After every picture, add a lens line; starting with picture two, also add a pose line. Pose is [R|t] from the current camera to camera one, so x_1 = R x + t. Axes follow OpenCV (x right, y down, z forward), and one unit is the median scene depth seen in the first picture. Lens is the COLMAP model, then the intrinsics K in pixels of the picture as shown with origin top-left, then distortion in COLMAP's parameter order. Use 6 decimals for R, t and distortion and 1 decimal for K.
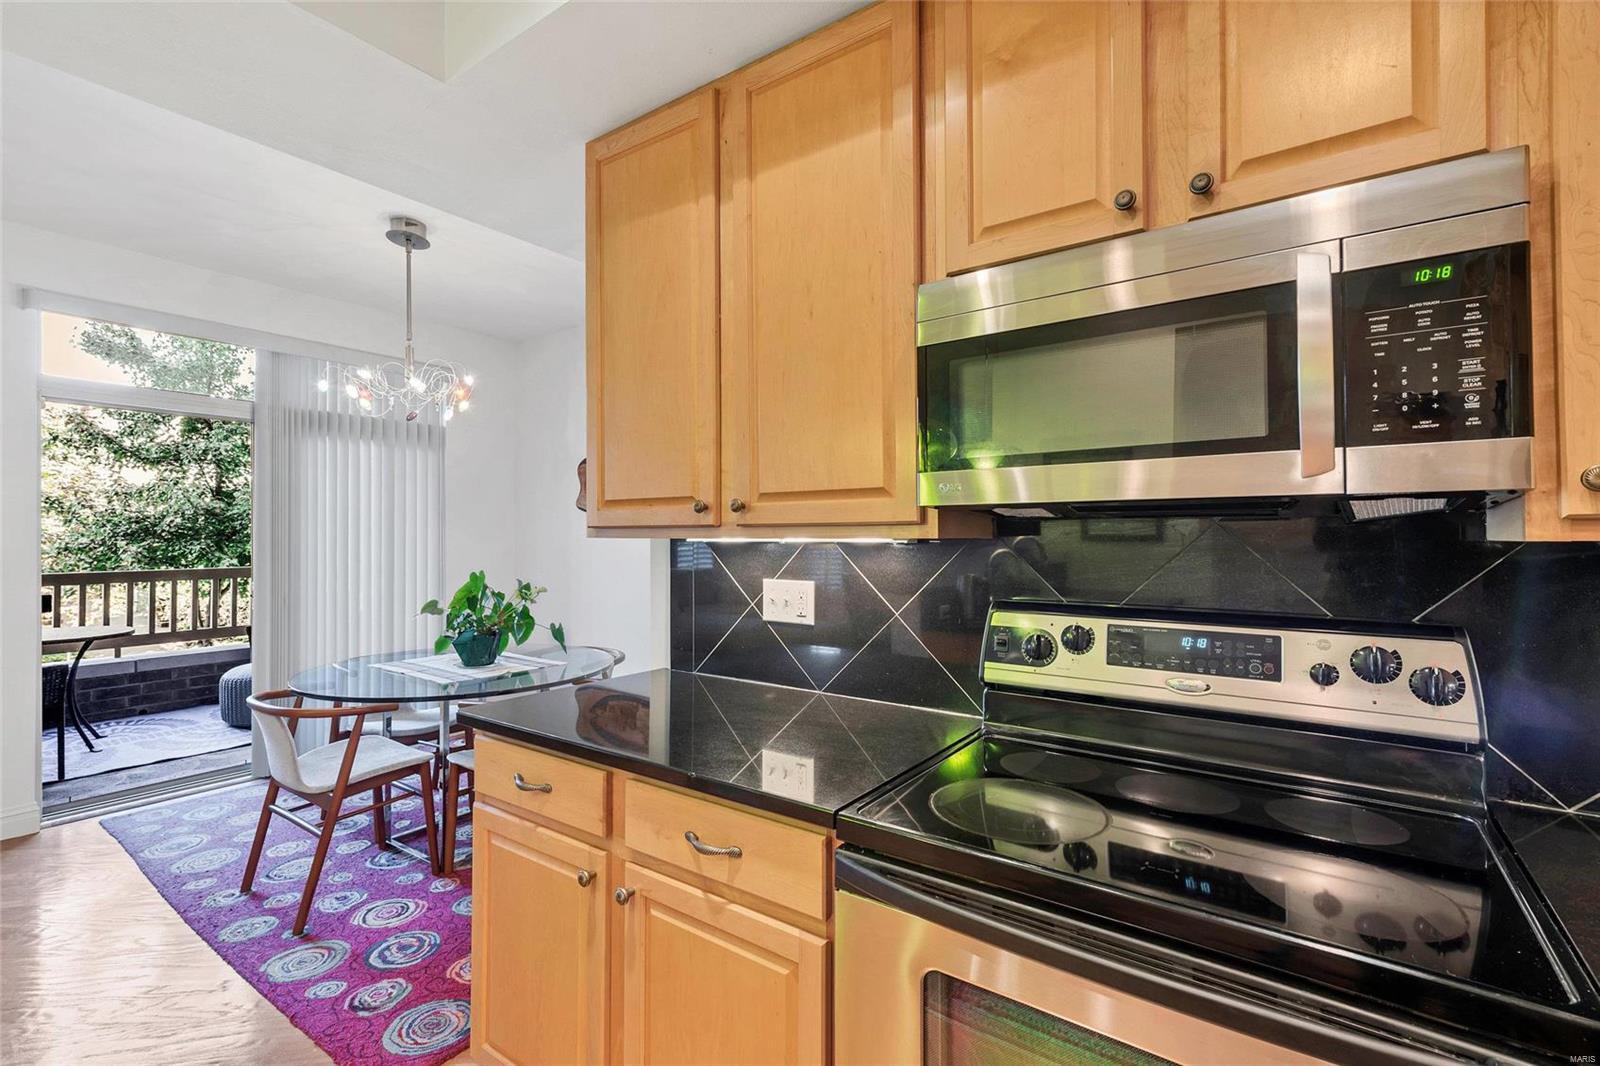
lens RADIAL K [[735.2, 0, 753.7], [0, 735.2, 523.0], [0, 0, 1]] dist [0.014989, -0.001433]
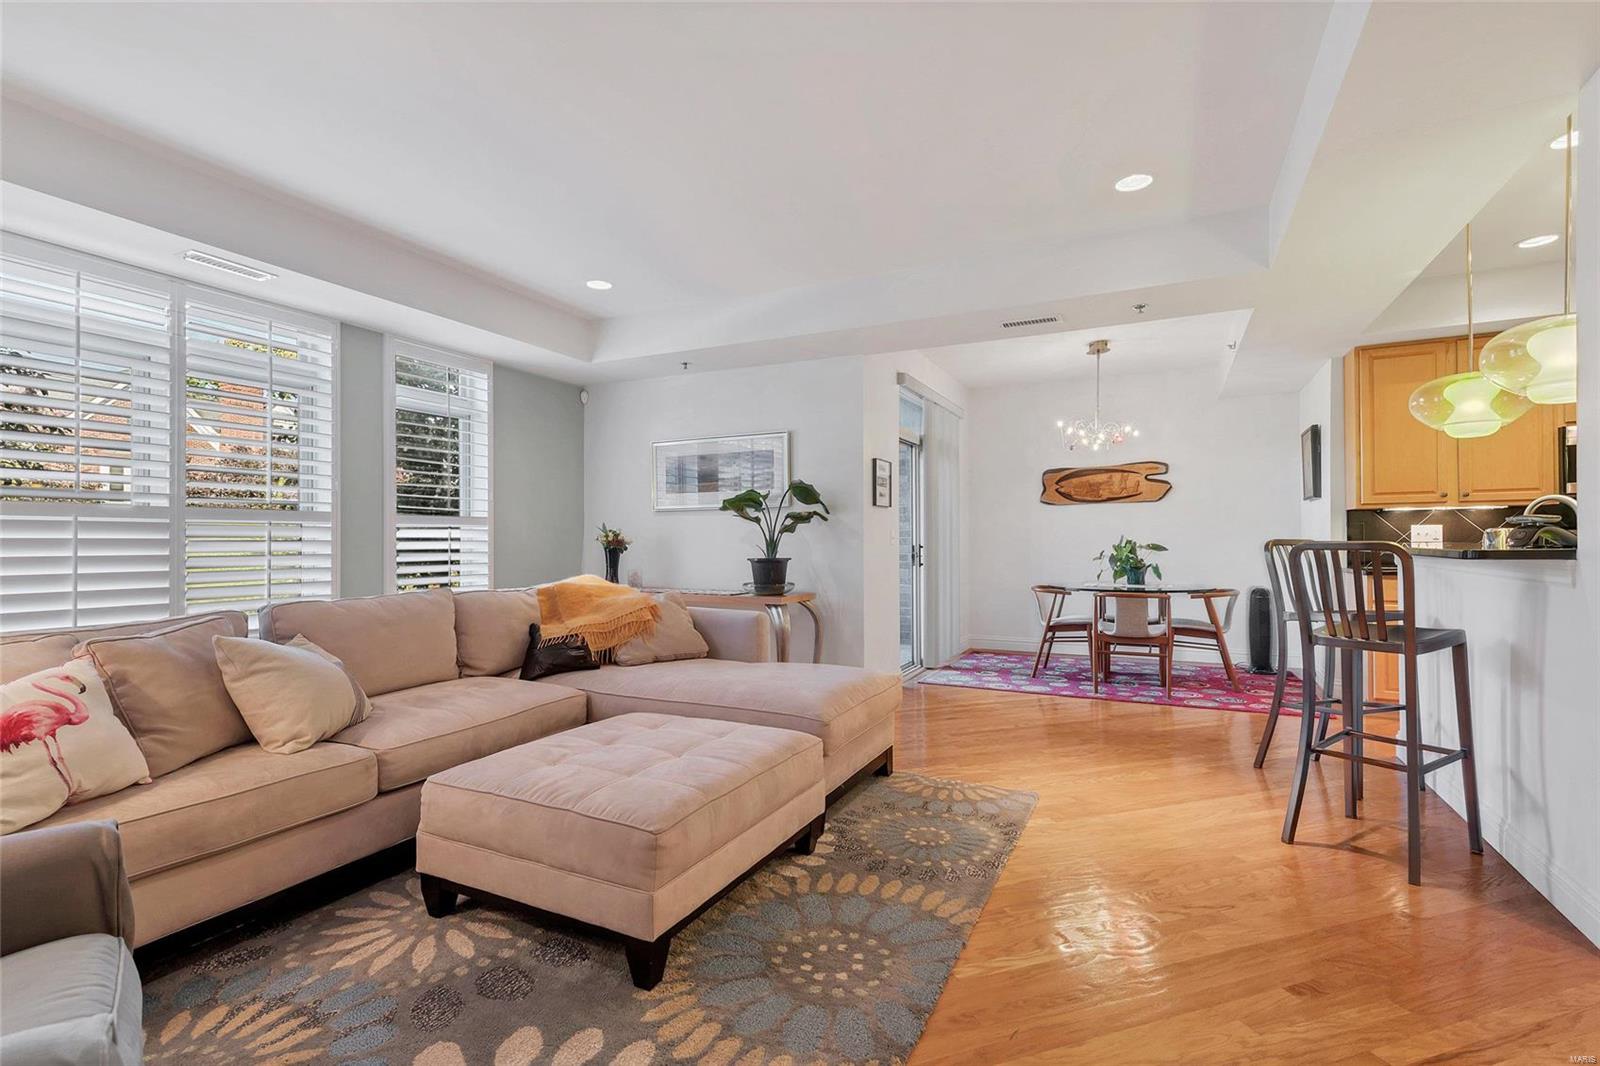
lens RADIAL K [[735.2, 0, 797.9], [0, 735.2, 544.6], [0, 0, 1]] dist [0.014989, -0.001433]
pose [[0.980954, -0.008682, 0.194046, -3.321354], [0.004884, 0.999787, 0.020042, 0.106139], [-0.194179, -0.018712, 0.980788, -1.403499]]
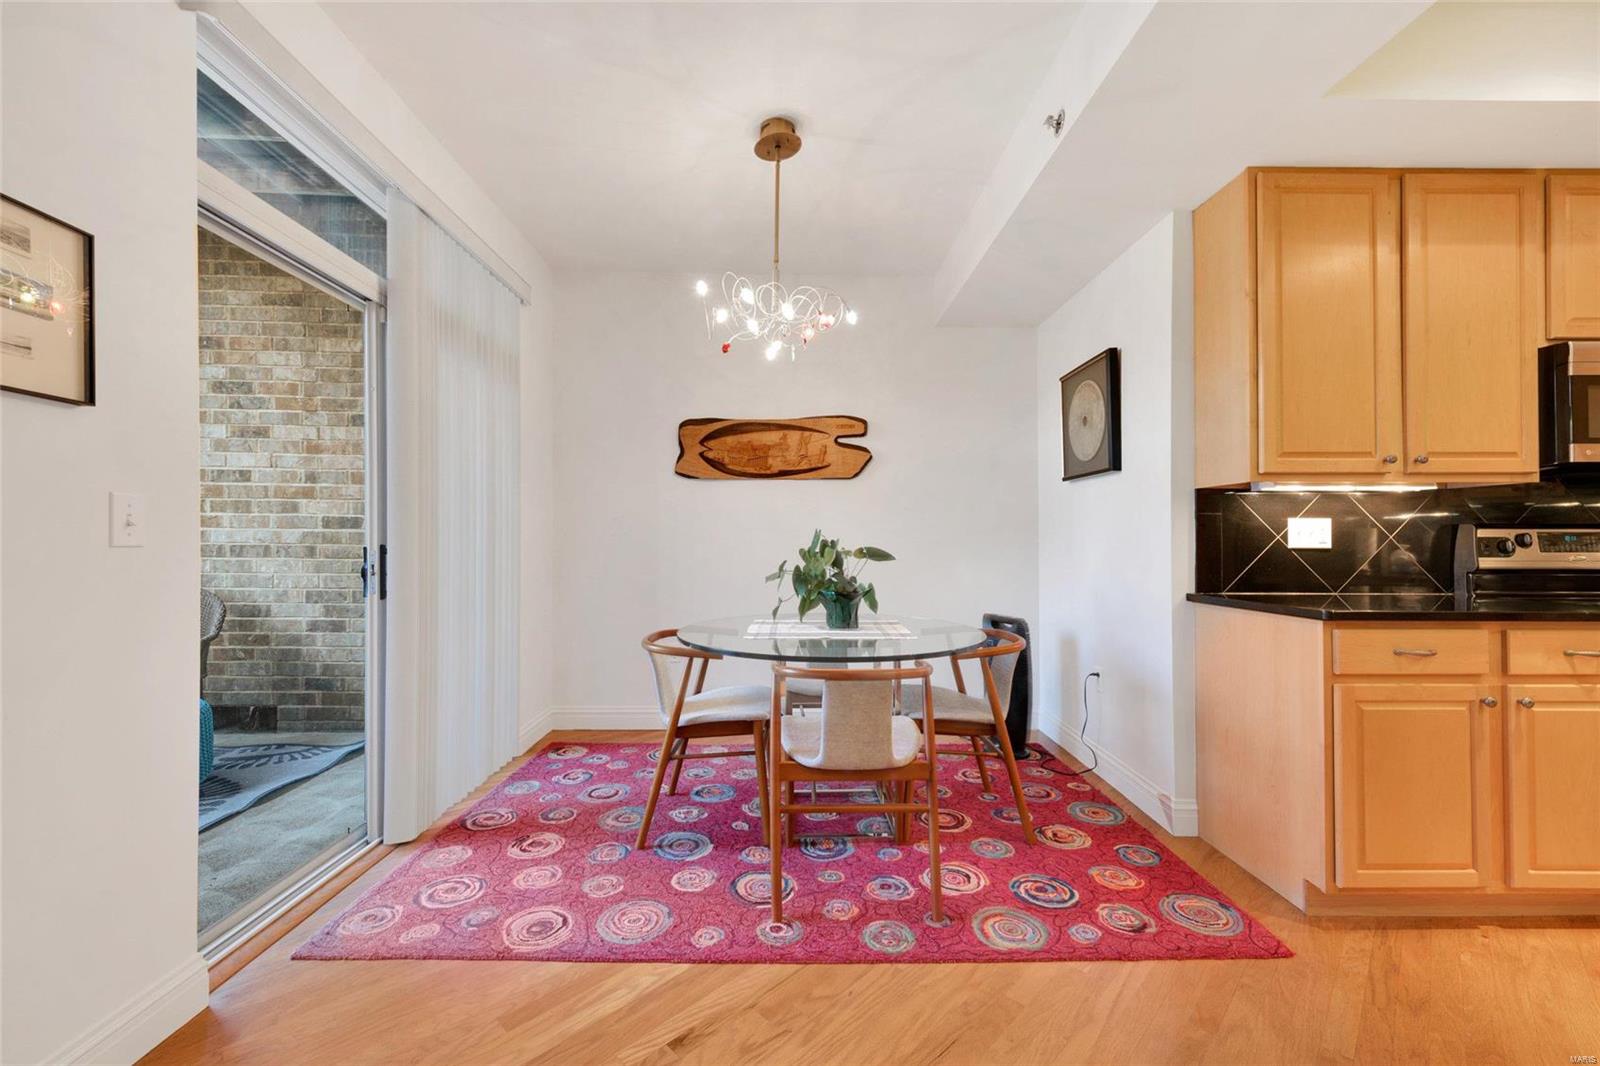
lens RADIAL K [[649.3, 0, 803.6], [0, 649.3, 532.8], [0, 0, 1]] dist [0.011697, -0.002879]
pose [[0.779867, 0.009342, 0.625876, -1.976250], [-0.012865, 0.999917, 0.001105, 0.150714], [-0.625813, -0.008913, 0.779922, 0.799838]]
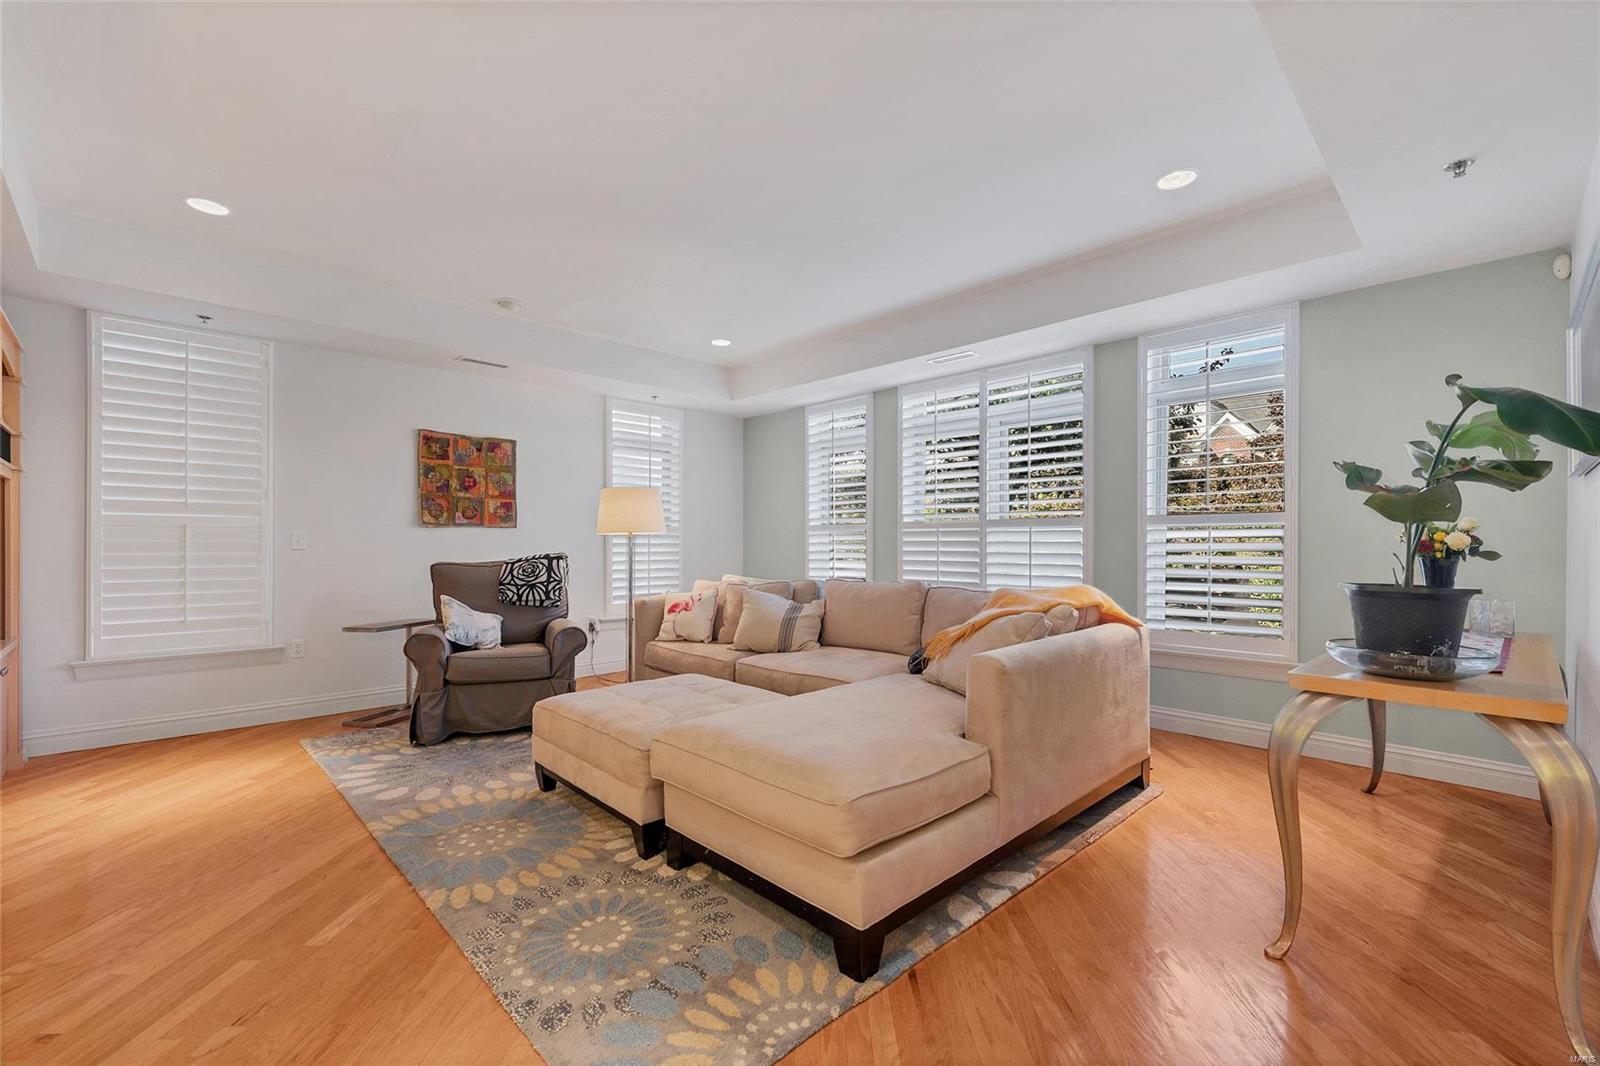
lens RADIAL K [[661.4, 0, 799.8], [0, 661.4, 555.6], [0, 0, 1]] dist [0.018608, -0.005285]
pose [[-0.135242, 0.016200, -0.990680, -1.457415], [0.014603, 0.999790, 0.014356, 0.142495], [0.990705, -0.012525, -0.135451, 0.888033]]
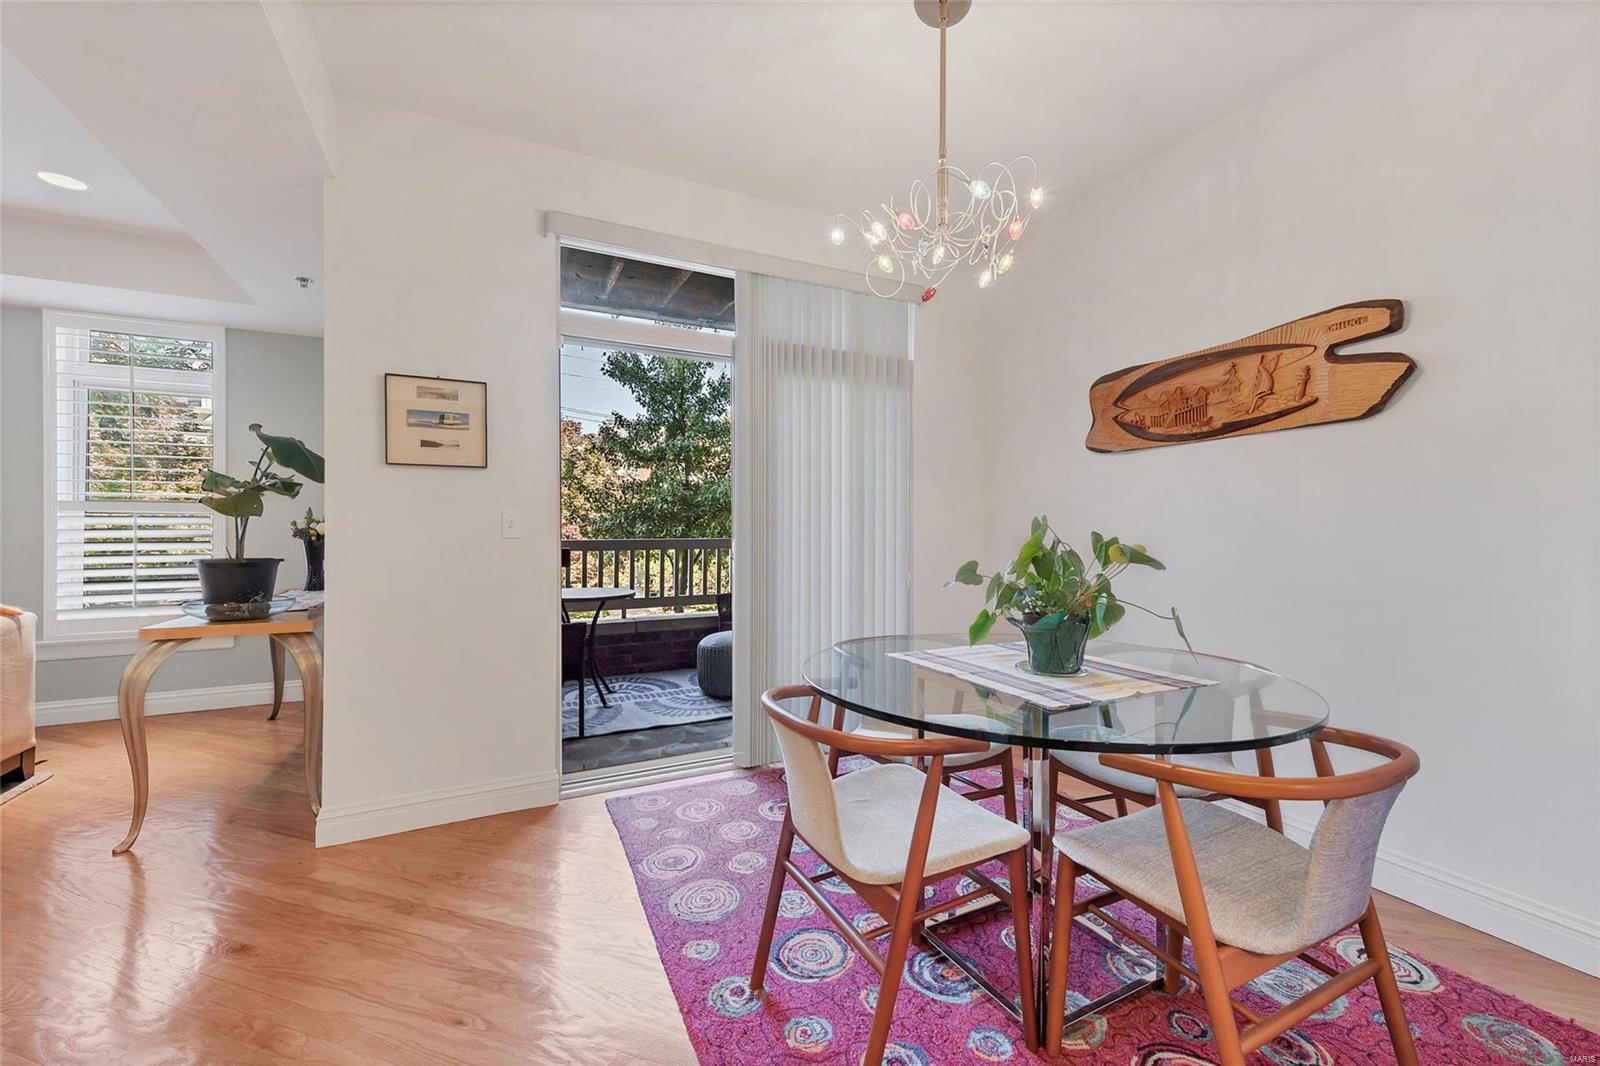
lens RADIAL K [[644.1, 0, 798.5], [0, 644.1, 529.0], [0, 0, 1]] dist [0.016456, -0.001242]
pose [[0.898275, -0.004262, -0.439413, -0.708503], [0.010237, 0.999885, 0.011228, 0.146633], [0.439315, -0.014584, 0.898215, 0.900037]]
